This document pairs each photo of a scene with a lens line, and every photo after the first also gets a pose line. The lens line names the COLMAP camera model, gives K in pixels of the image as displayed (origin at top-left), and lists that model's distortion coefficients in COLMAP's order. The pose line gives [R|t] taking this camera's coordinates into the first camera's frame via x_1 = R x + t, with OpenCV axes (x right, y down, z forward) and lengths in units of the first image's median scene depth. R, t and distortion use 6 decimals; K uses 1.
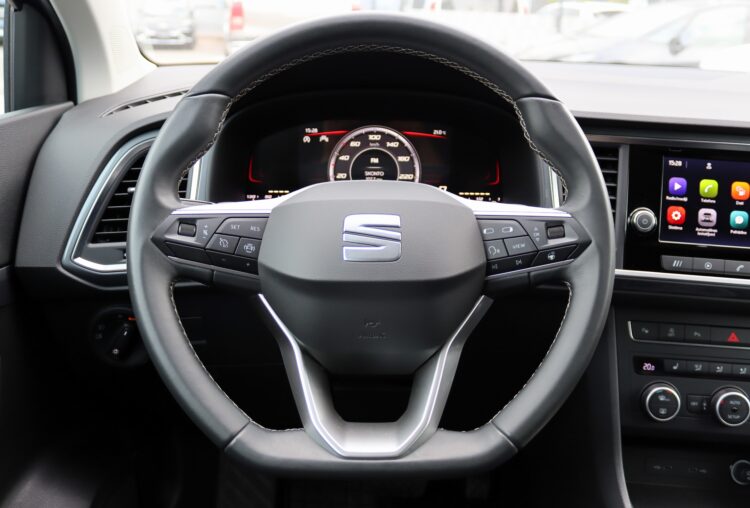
lens RADIAL K [[655.7, 0, 375.0], [0, 655.7, 254.0], [0, 0, 1]] dist [-0.168593, 0.132197]
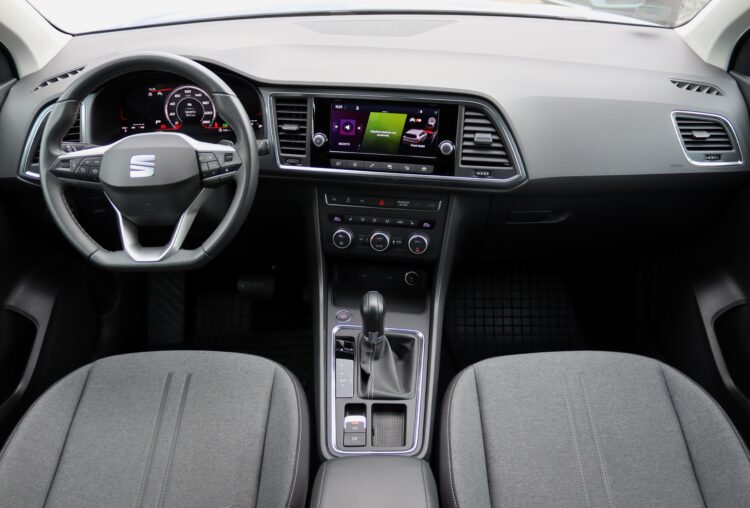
lens RADIAL K [[655.7, 0, 375.0], [0, 655.7, 254.0], [0, 0, 1]] dist [-0.168593, 0.132197]
pose [[0.999510, -0.019237, -0.024704, 0.591165], [0.024430, 0.972633, 0.231058, -0.155136], [0.019583, -0.231548, 0.972626, -0.841170]]
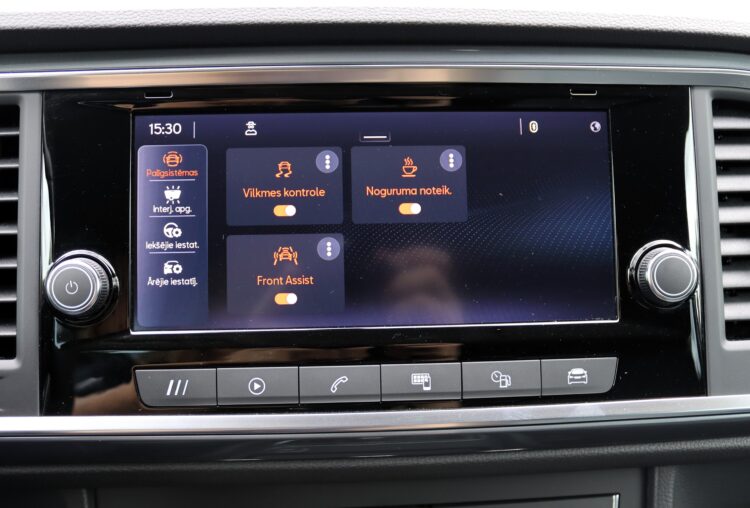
lens RADIAL K [[745.6, 0, 375.0], [0, 745.6, 254.0], [0, 0, 1]] dist [-0.098354, 0.029276]
pose [[0.978780, -0.086768, 0.185639, 0.491803], [0.092023, 0.995559, -0.019862, -0.043284], [-0.183091, 0.036523, 0.982417, 0.509084]]
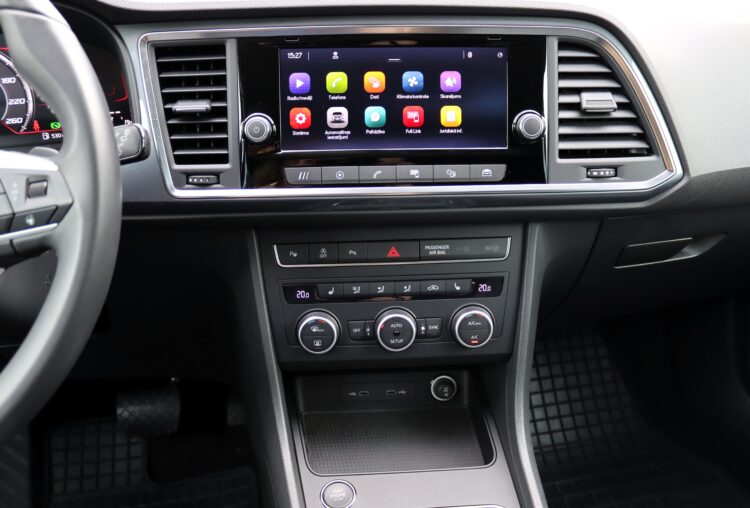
lens RADIAL K [[623.7, 0, 374.5], [0, 623.7, 249.5], [0, 0, 1]] dist [-0.161554, 0.115254]
pose [[0.981502, -0.111712, 0.155481, 0.407845], [0.088129, 0.984584, 0.151089, -0.004662], [-0.169963, -0.134592, 0.976216, 0.154293]]
